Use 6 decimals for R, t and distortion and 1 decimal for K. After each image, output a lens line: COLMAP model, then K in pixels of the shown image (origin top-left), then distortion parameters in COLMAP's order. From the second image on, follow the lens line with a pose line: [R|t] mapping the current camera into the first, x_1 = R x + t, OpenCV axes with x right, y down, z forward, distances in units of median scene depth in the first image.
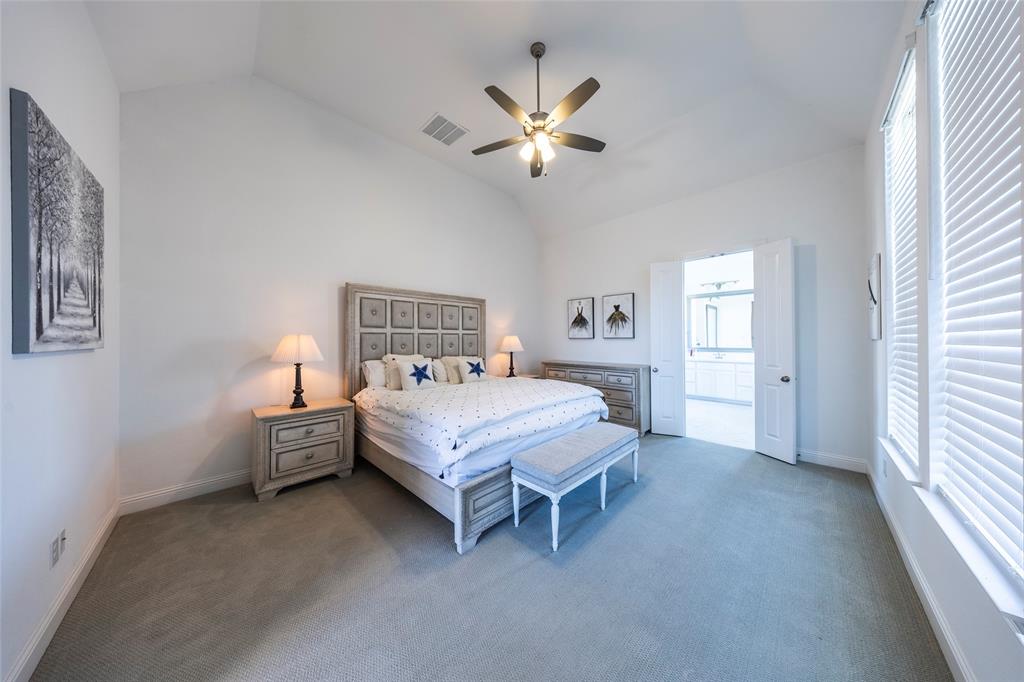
lens RADIAL K [[305.8, 0, 510.1], [0, 305.8, 338.6], [0, 0, 1]] dist [-0.001294, -0.000205]
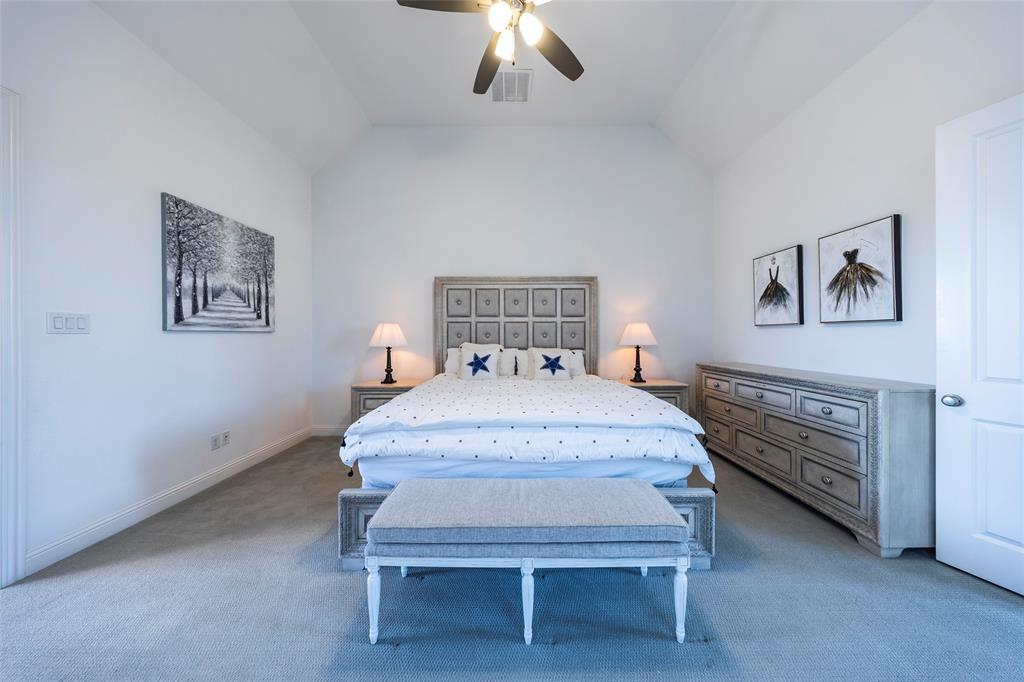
lens RADIAL K [[305.8, 0, 511.6], [0, 305.8, 337.8], [0, 0, 1]] dist [-0.001294, -0.000205]
pose [[0.699262, 0.008445, -0.714816, 0.369149], [-0.000272, 0.999933, 0.011548, 0.020621], [0.714865, -0.007881, 0.699218, 0.352915]]
